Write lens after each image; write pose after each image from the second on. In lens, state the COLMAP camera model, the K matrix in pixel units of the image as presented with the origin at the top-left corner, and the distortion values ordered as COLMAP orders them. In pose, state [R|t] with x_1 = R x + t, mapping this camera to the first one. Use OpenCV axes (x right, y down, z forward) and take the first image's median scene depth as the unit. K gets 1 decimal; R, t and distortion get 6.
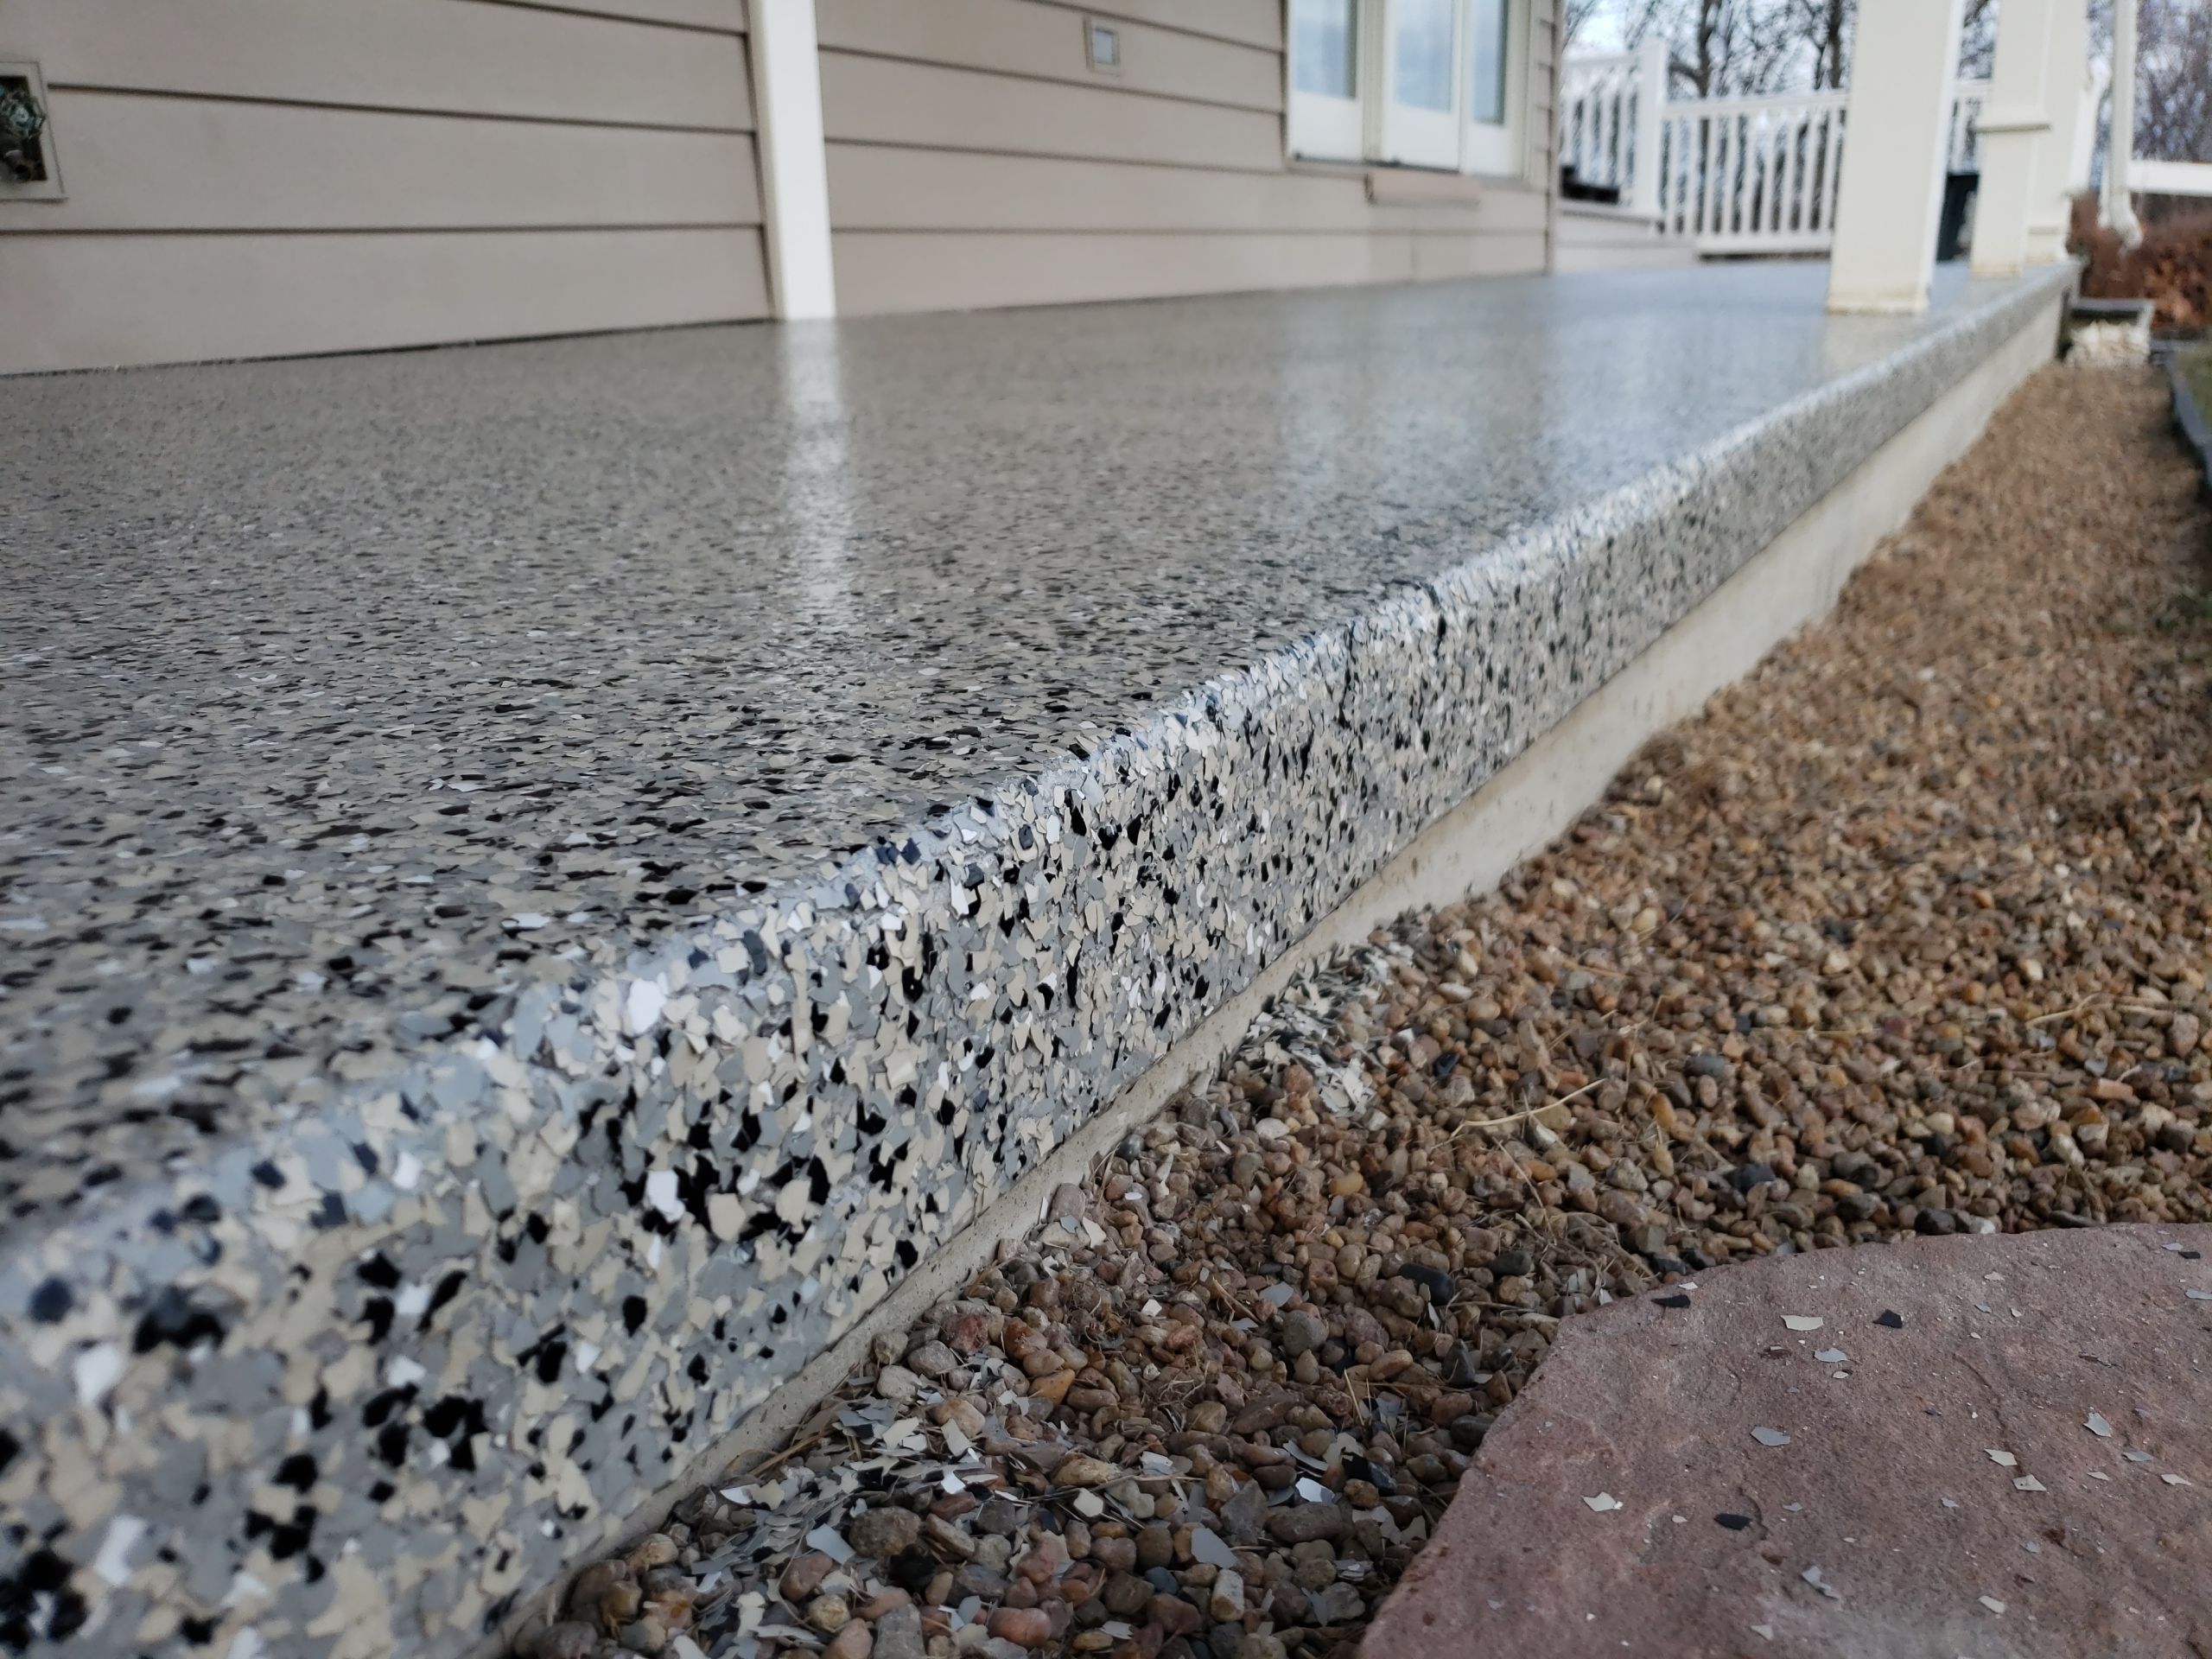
lens RADIAL K [[1827.5, 0, 1158.3], [0, 1827.5, 826.9], [0, 0, 1]] dist [0.014333, -0.011143]
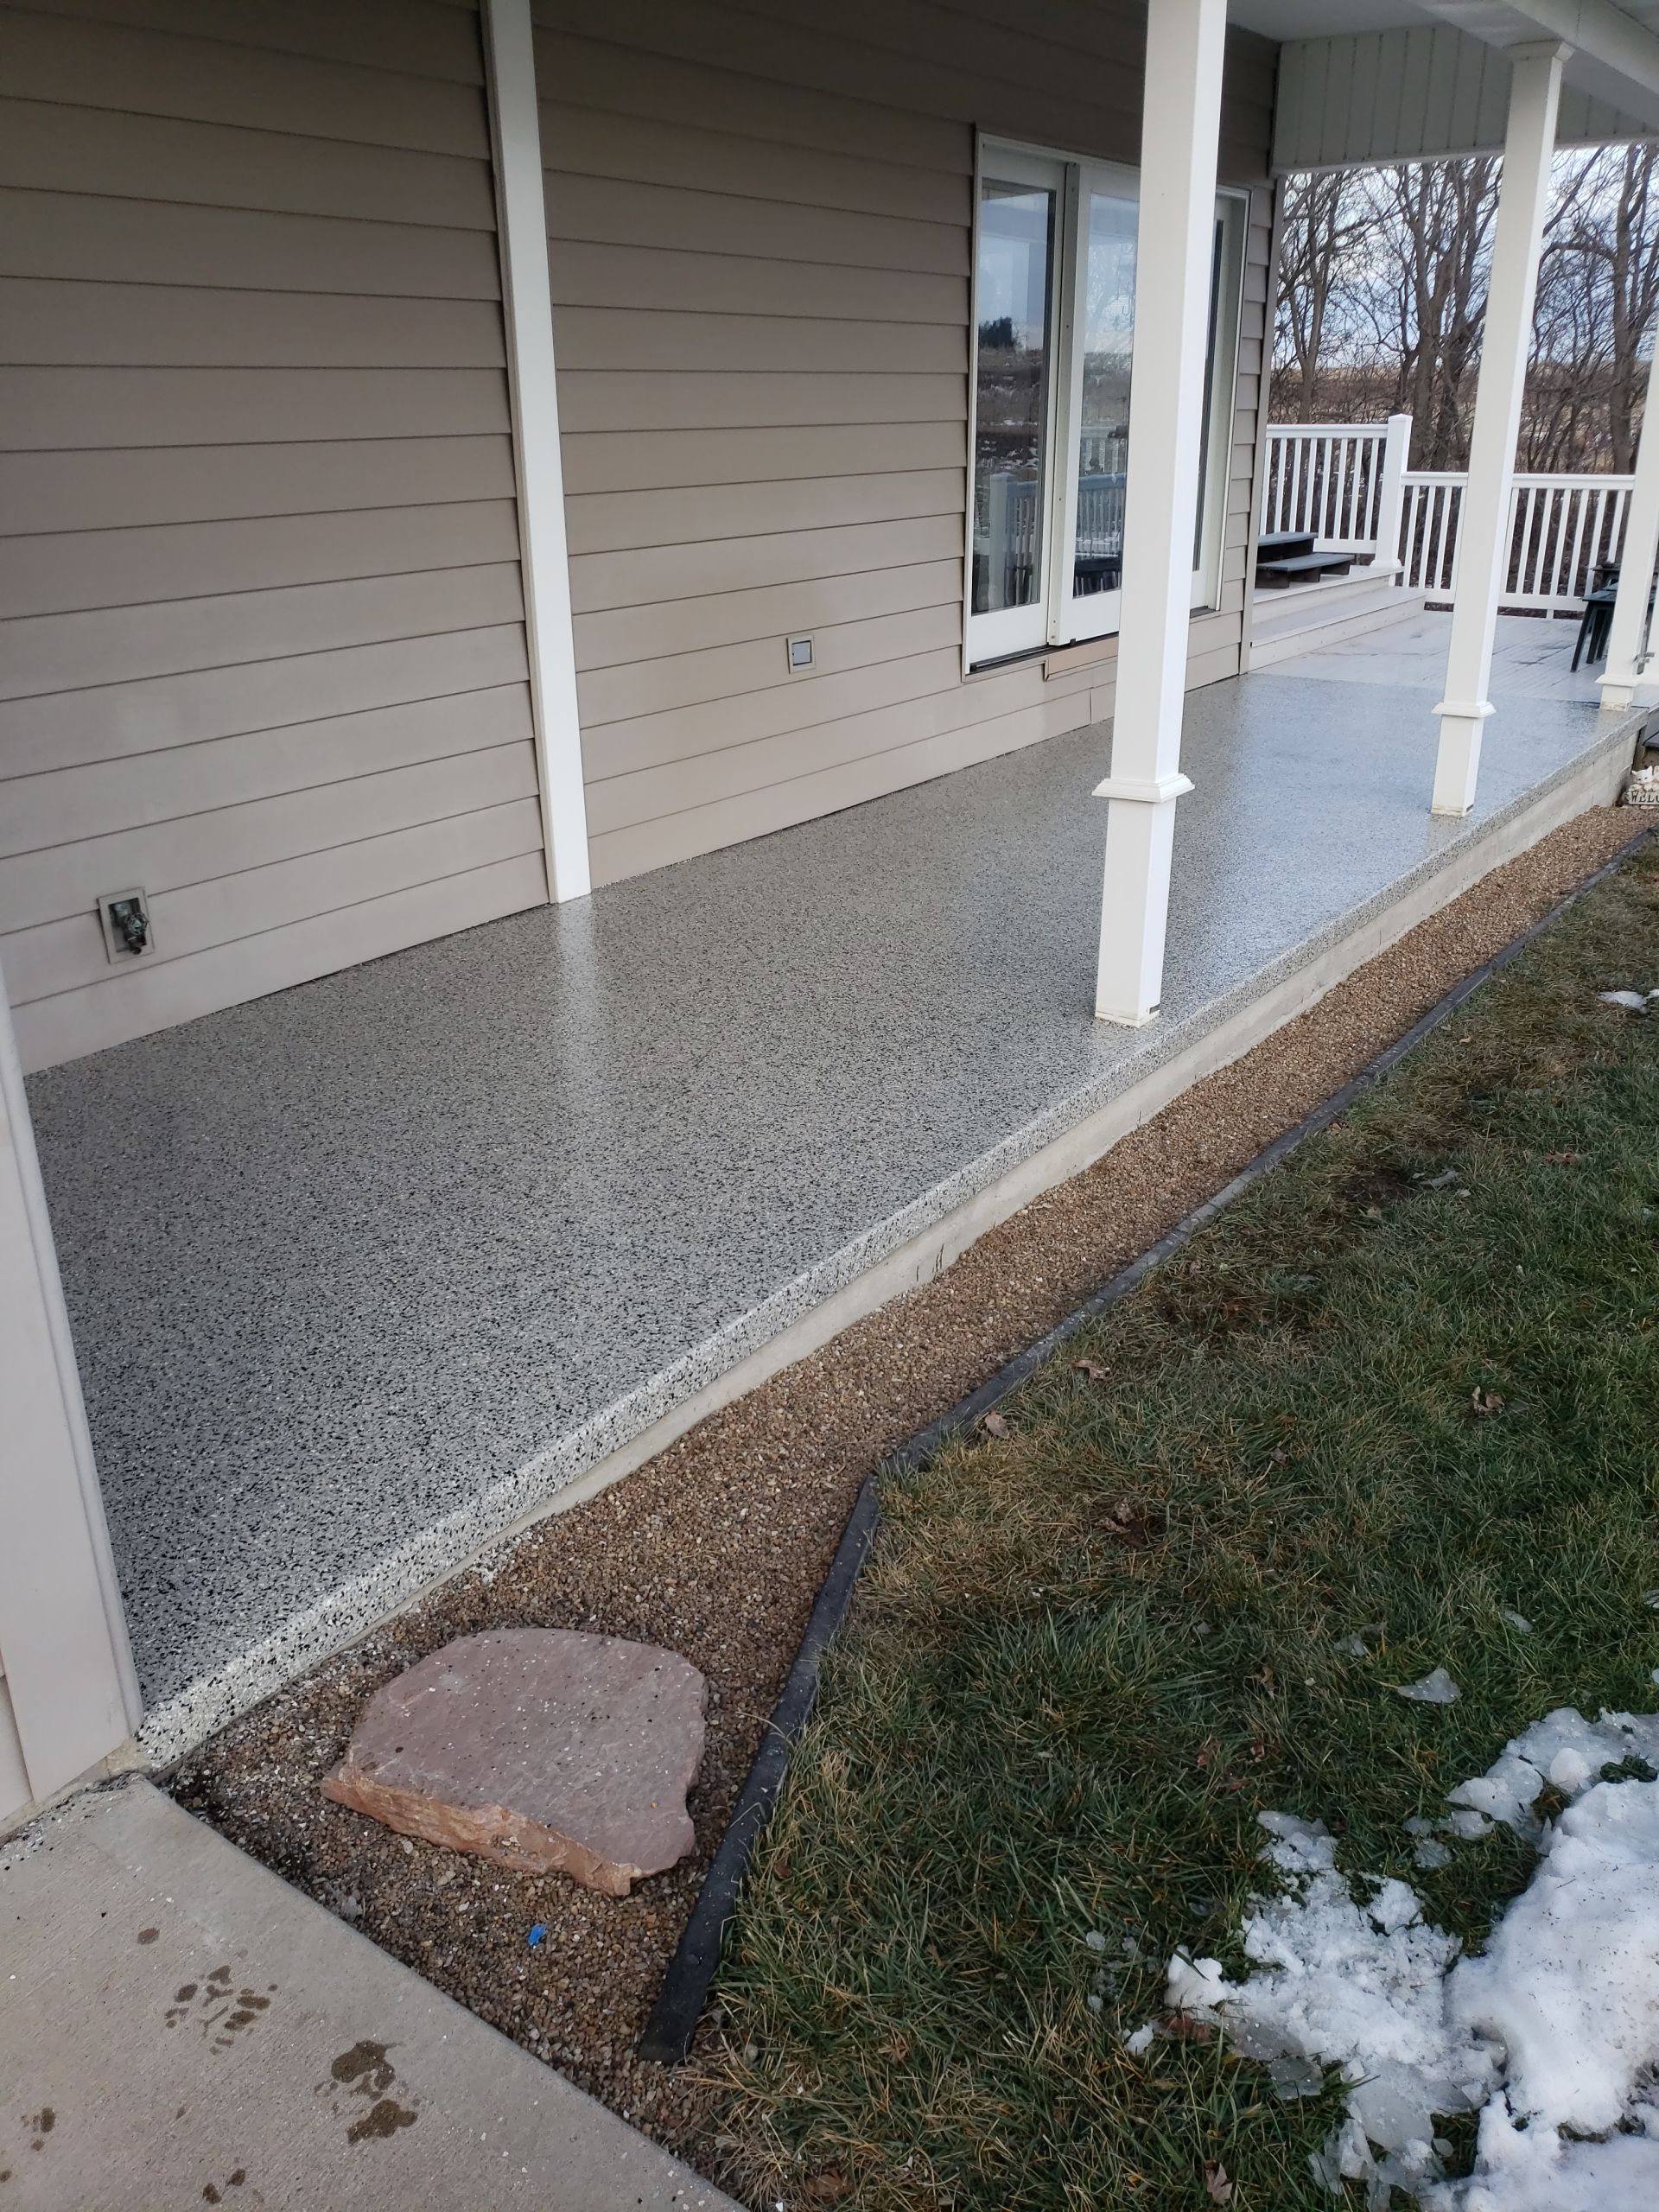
lens RADIAL K [[1804.1, 0, 930.0], [0, 1804.1, 1106.6], [0, 0, 1]] dist [0.116168, -0.260521]
pose [[0.995952, 0.060313, -0.066642, 1.175317], [-0.054369, 0.994665, 0.087664, -1.234066], [0.071574, -0.083686, 0.993918, -2.836865]]
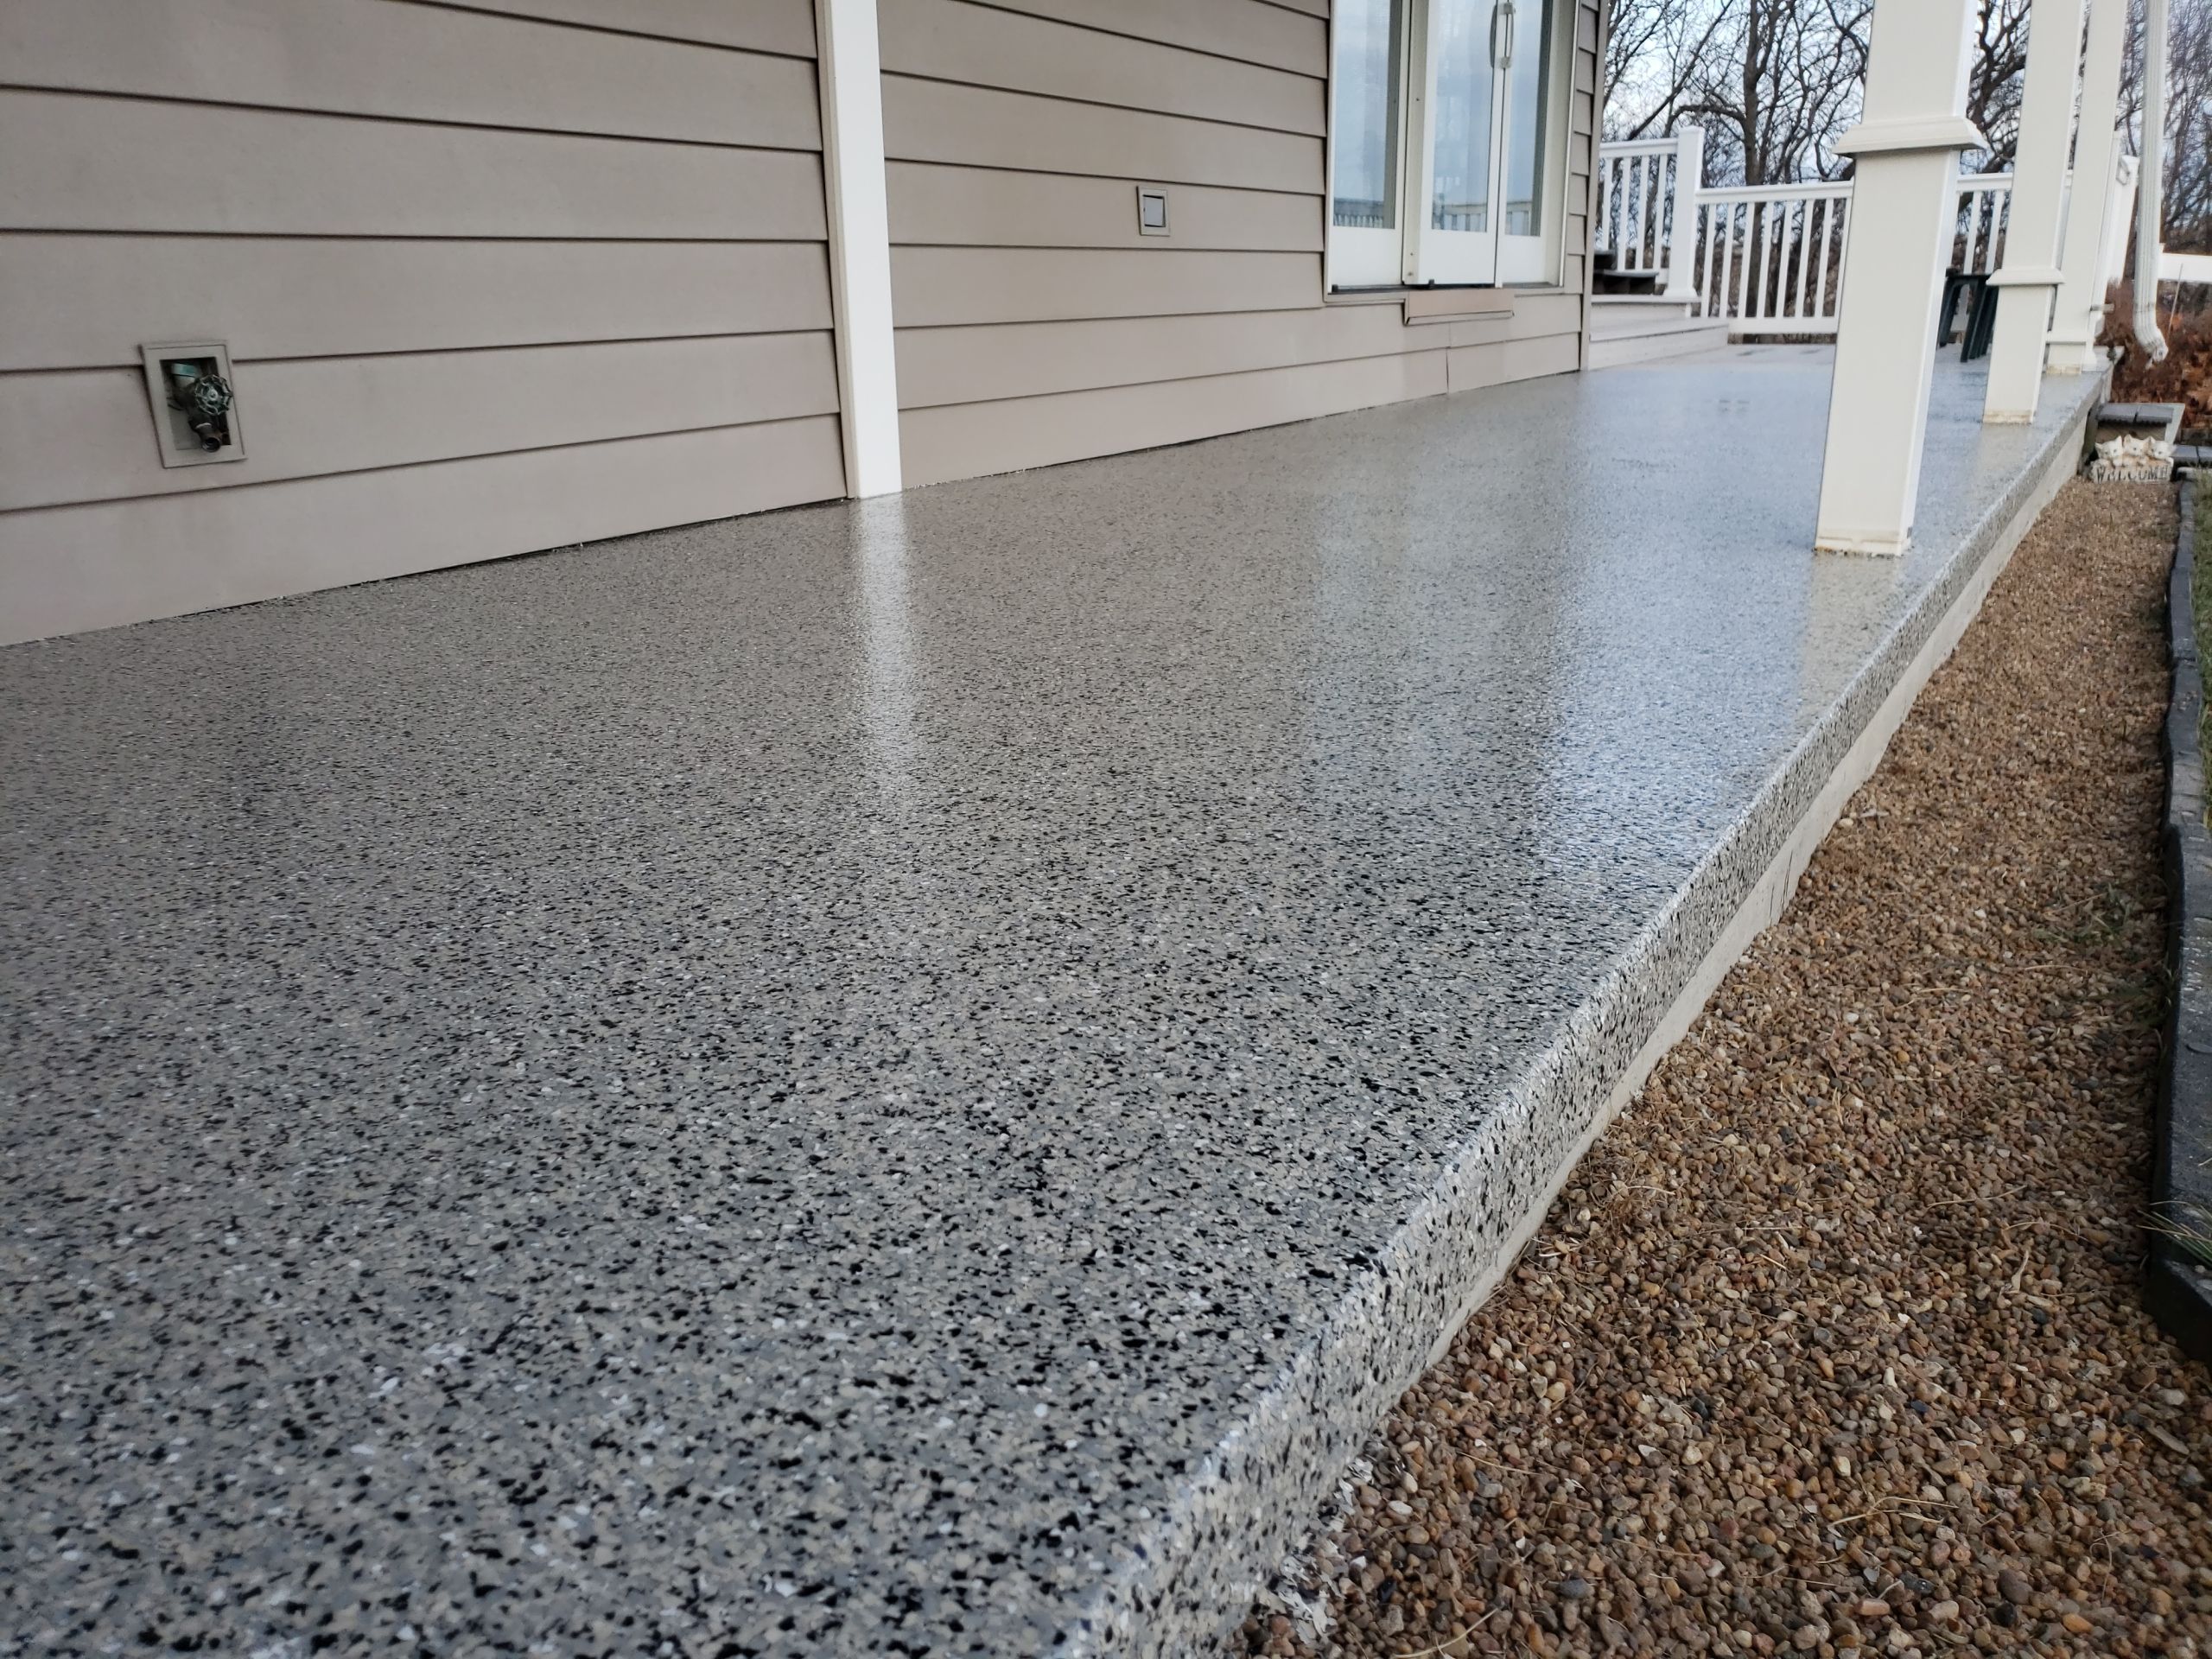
lens RADIAL K [[1806.4, 0, 1113.2], [0, 1806.4, 838.3], [0, 0, 1]] dist [0.023706, 0.004221]
pose [[0.998884, 0.019767, -0.042902, -0.005650], [-0.019882, 0.999800, -0.002255, -0.357466], [0.042849, 0.003106, 0.999077, -0.339733]]
